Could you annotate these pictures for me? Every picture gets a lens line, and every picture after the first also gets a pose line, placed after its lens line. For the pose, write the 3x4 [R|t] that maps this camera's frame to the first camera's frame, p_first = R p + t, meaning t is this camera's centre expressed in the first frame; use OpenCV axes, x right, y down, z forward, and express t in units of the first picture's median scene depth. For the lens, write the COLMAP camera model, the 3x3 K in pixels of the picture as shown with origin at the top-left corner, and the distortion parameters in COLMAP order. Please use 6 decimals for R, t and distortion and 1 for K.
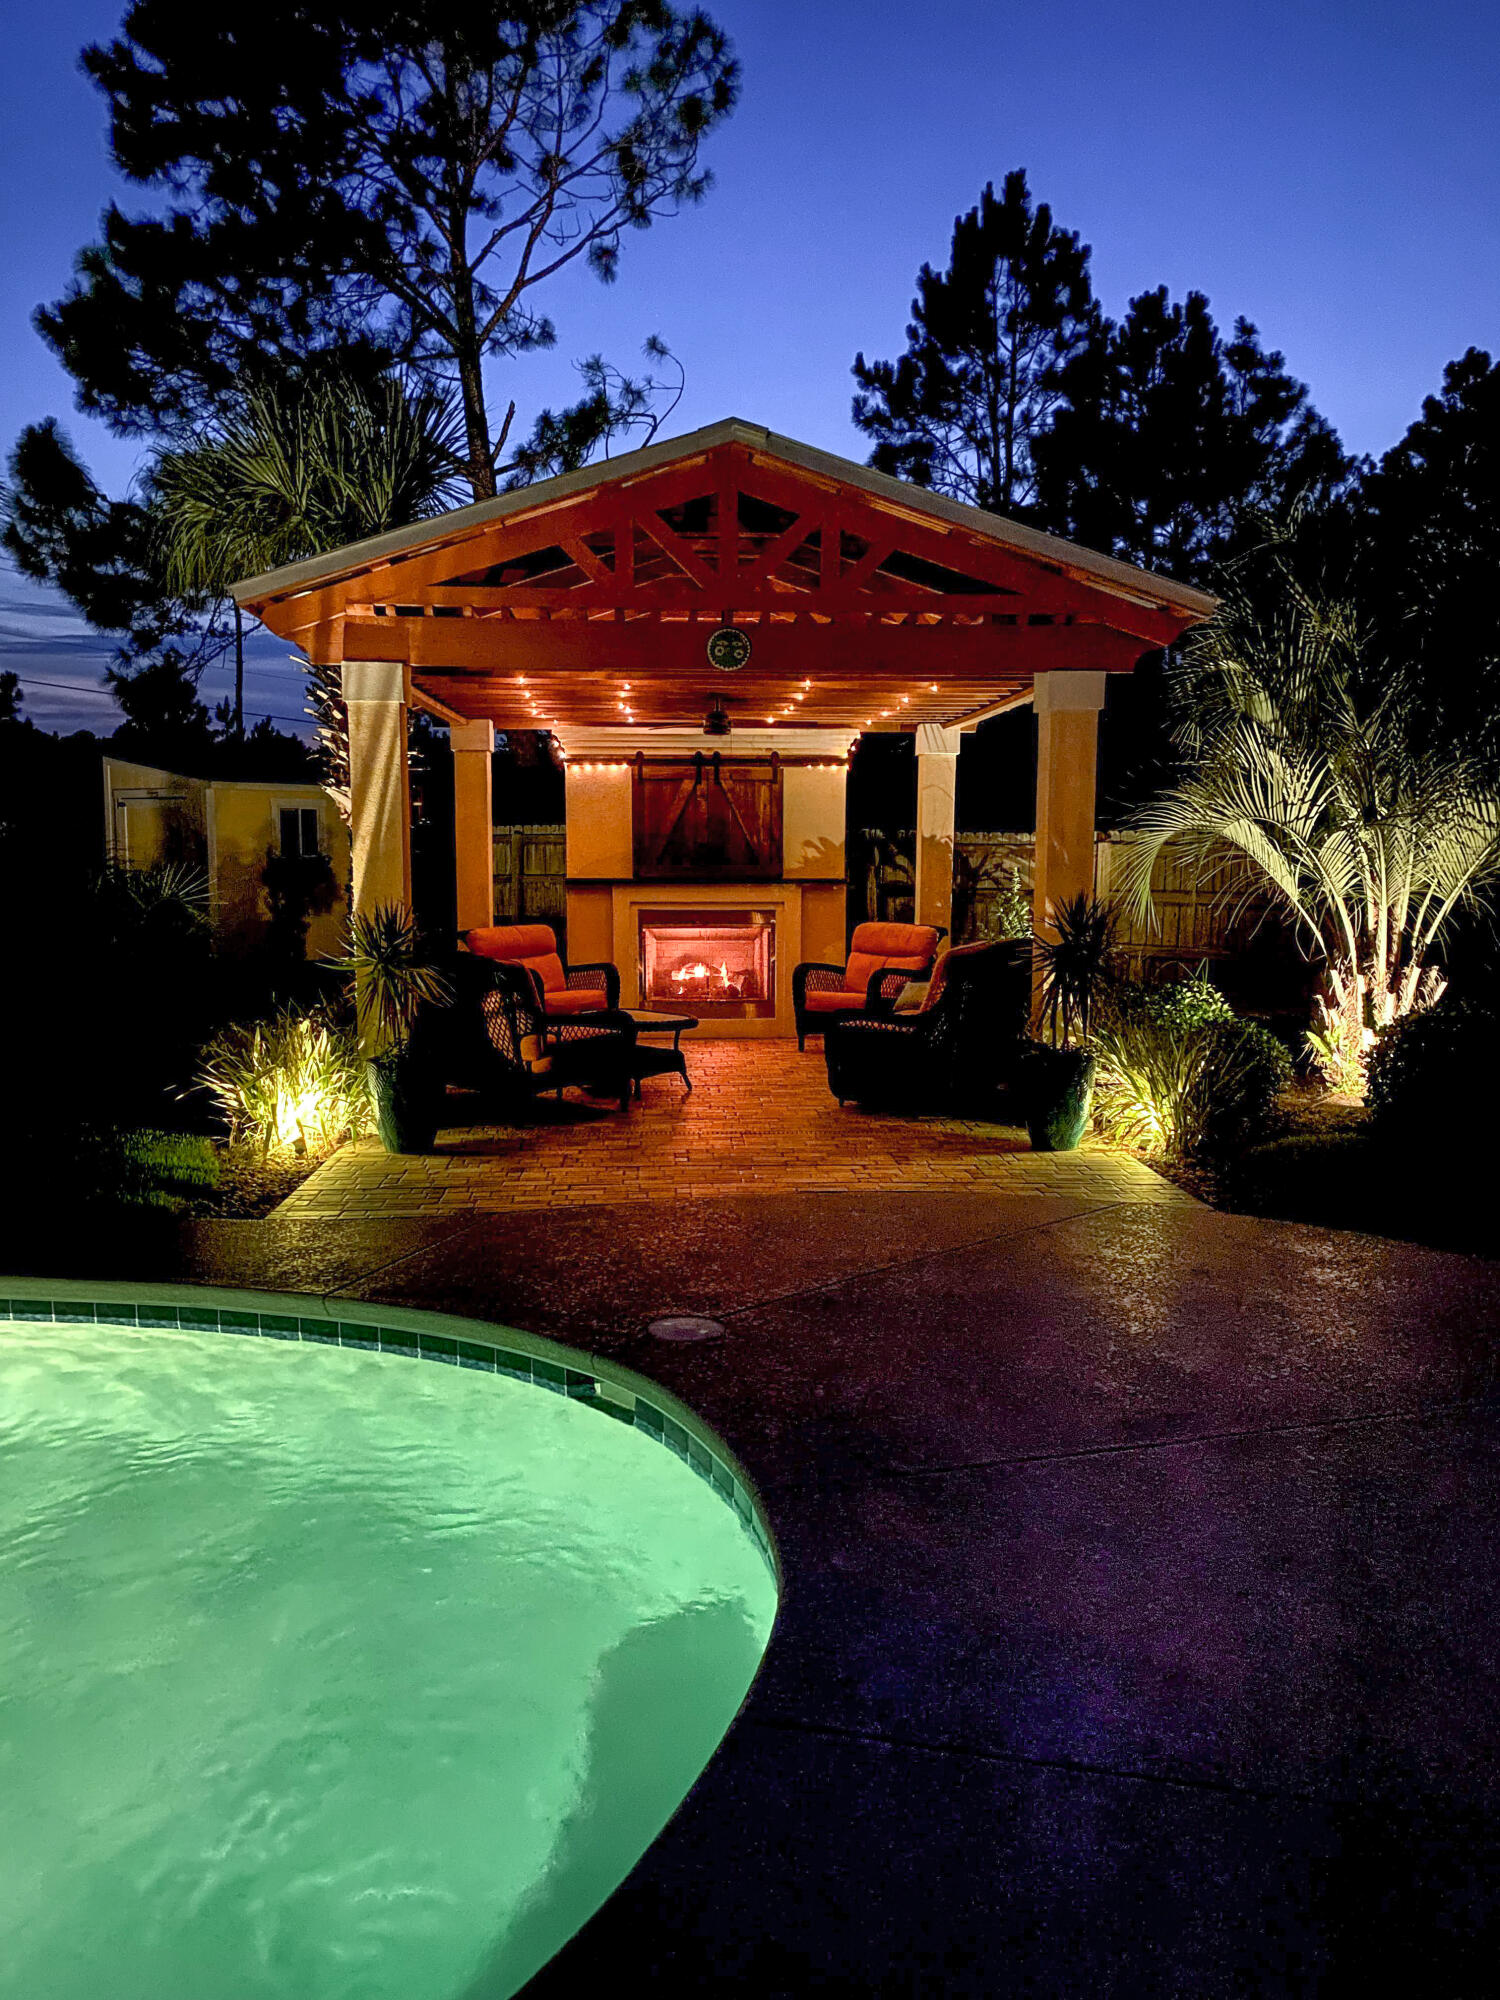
lens RADIAL K [[1524.5, 0, 750.0], [0, 1524.5, 1000.0], [0, 0, 1]] dist [0.081663, -0.122028]
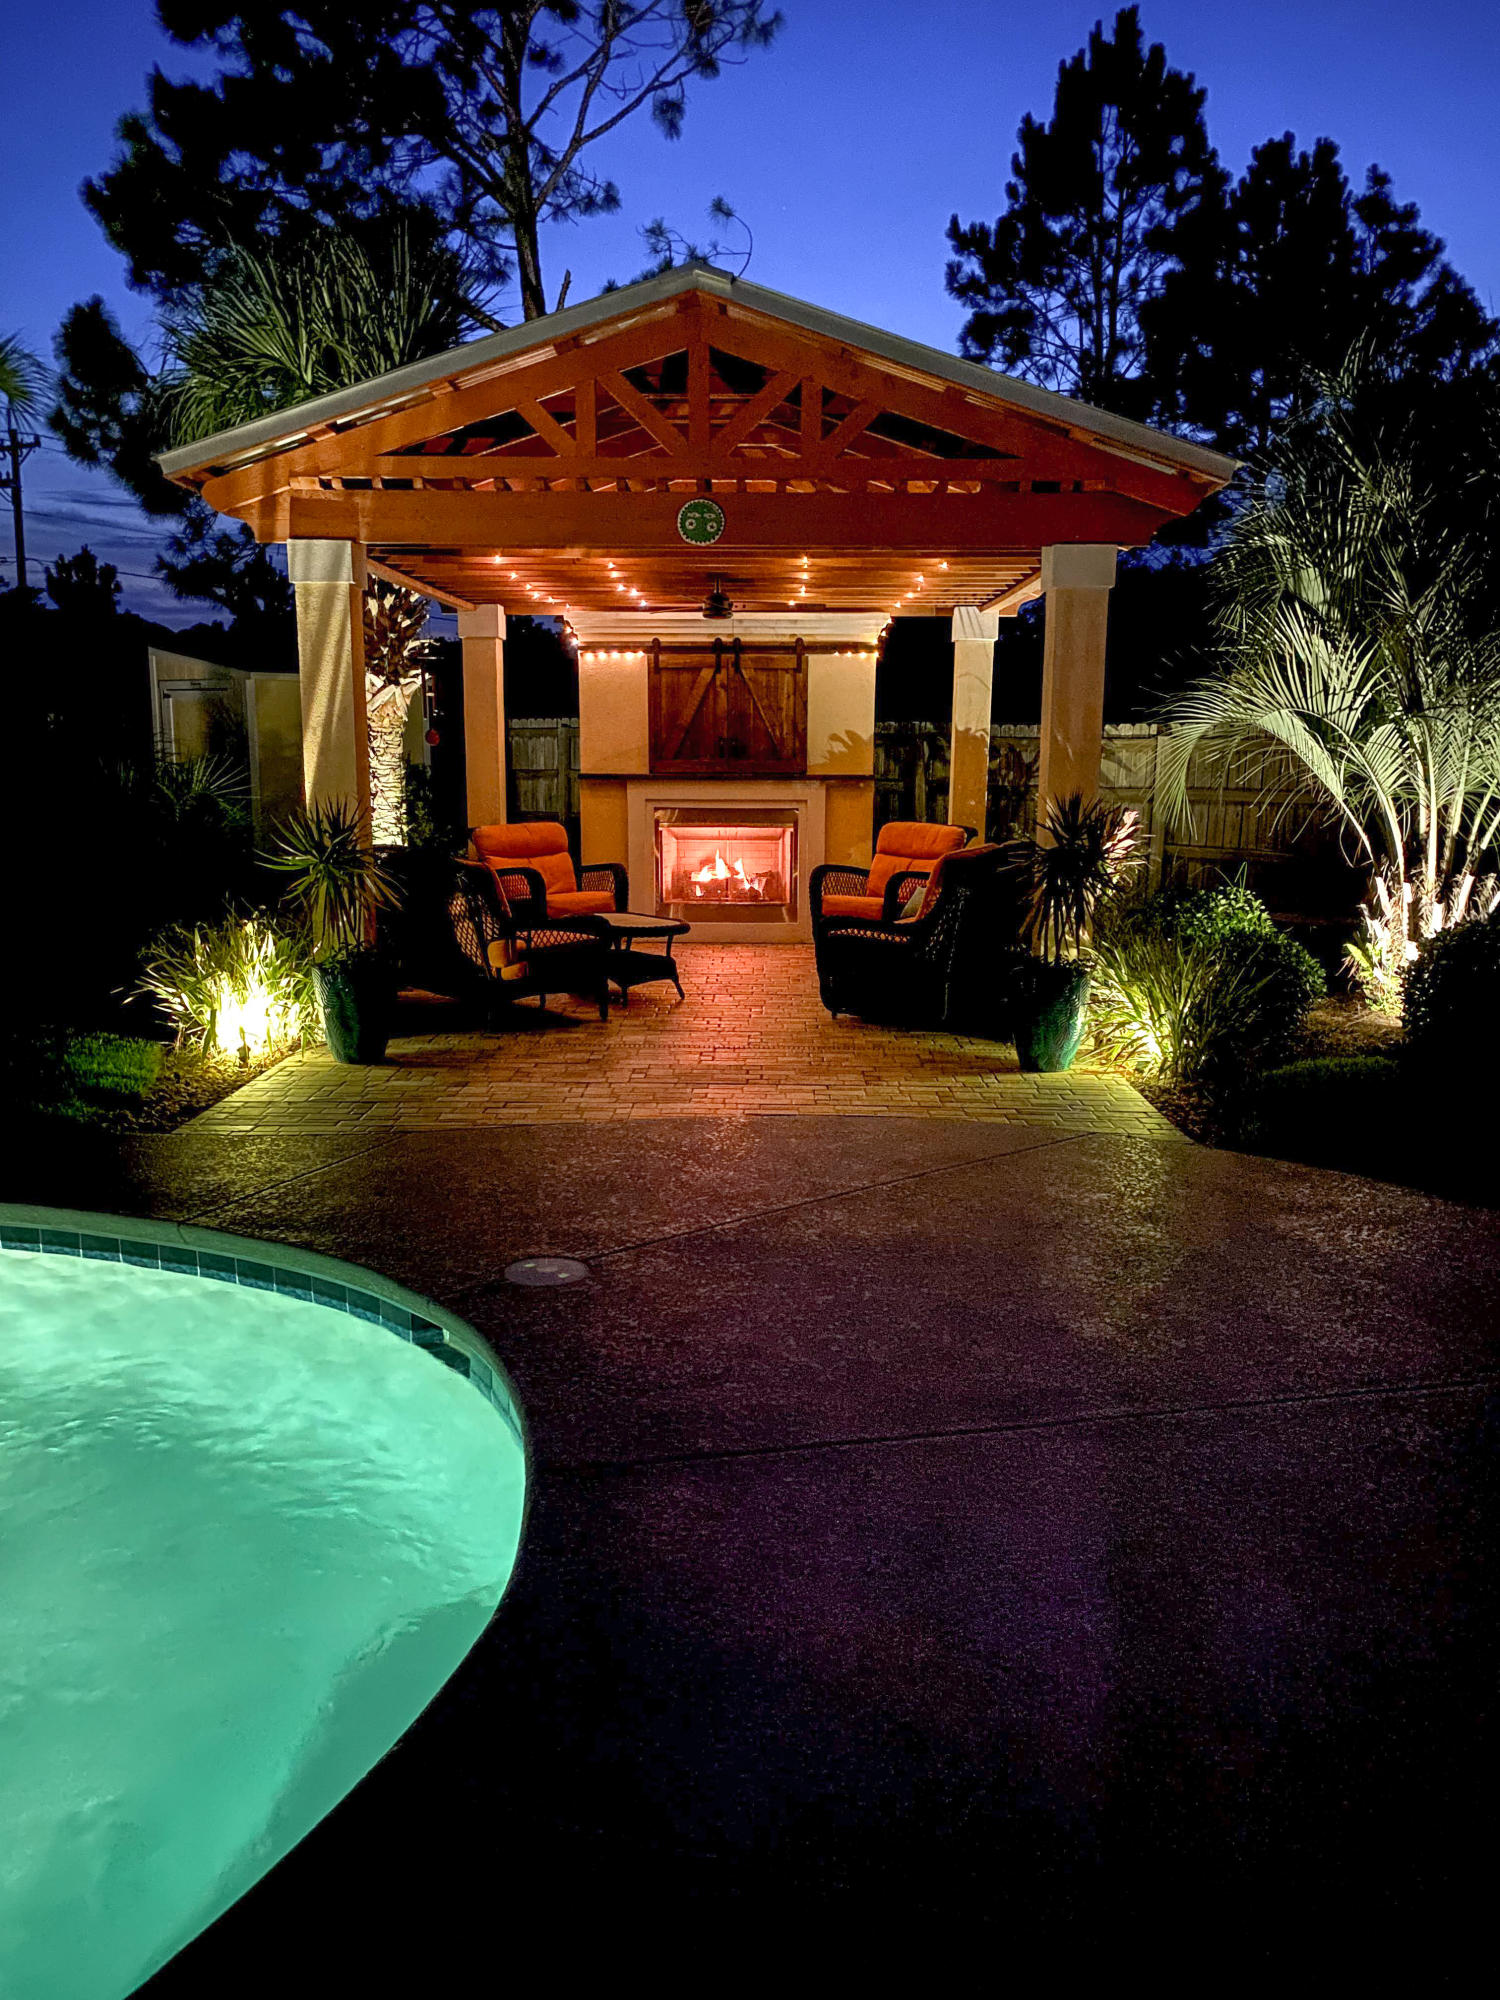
lens RADIAL K [[1533.3, 0, 750.0], [0, 1533.3, 1000.0], [0, 0, 1]] dist [0.029604, -0.006110]
pose [[0.997400, 0.014054, -0.070686, 0.055921], [-0.009293, 0.997694, 0.067226, -0.003674], [0.071468, -0.066394, 0.995231, 0.042557]]
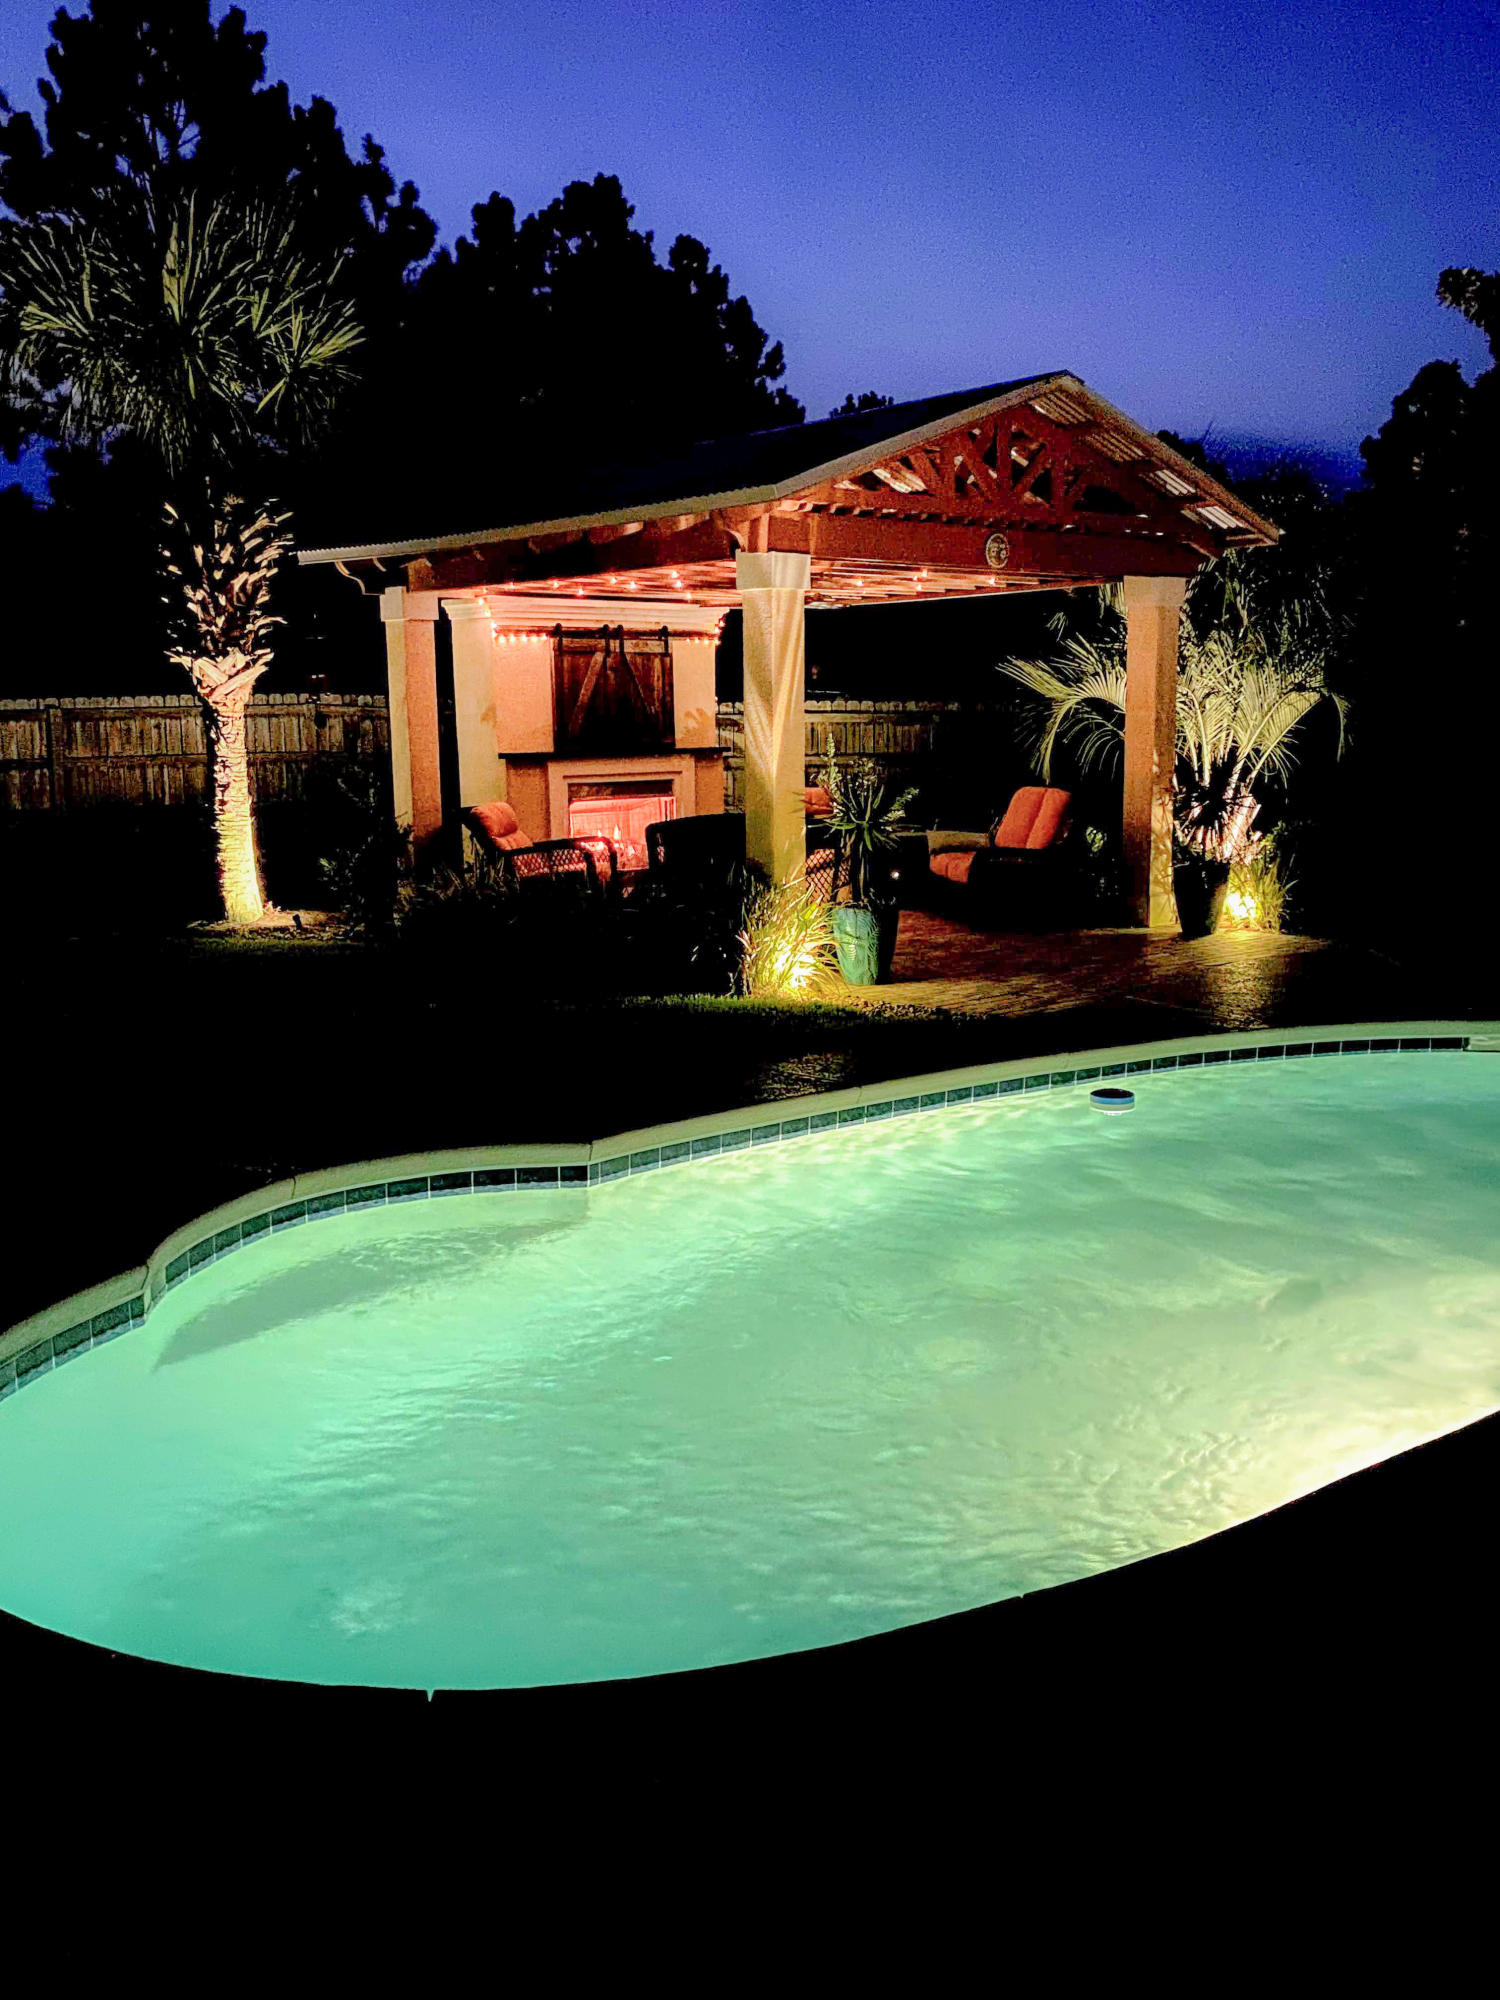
lens RADIAL K [[1845.8, 0, 750.0], [0, 1845.8, 1000.0], [0, 0, 1]] dist [0.005104, 0.004833]
pose [[0.787833, -0.103172, 0.607186, -0.726013], [0.072086, 0.994540, 0.075457, -0.000379], [-0.611655, -0.015678, 0.790969, -0.030718]]
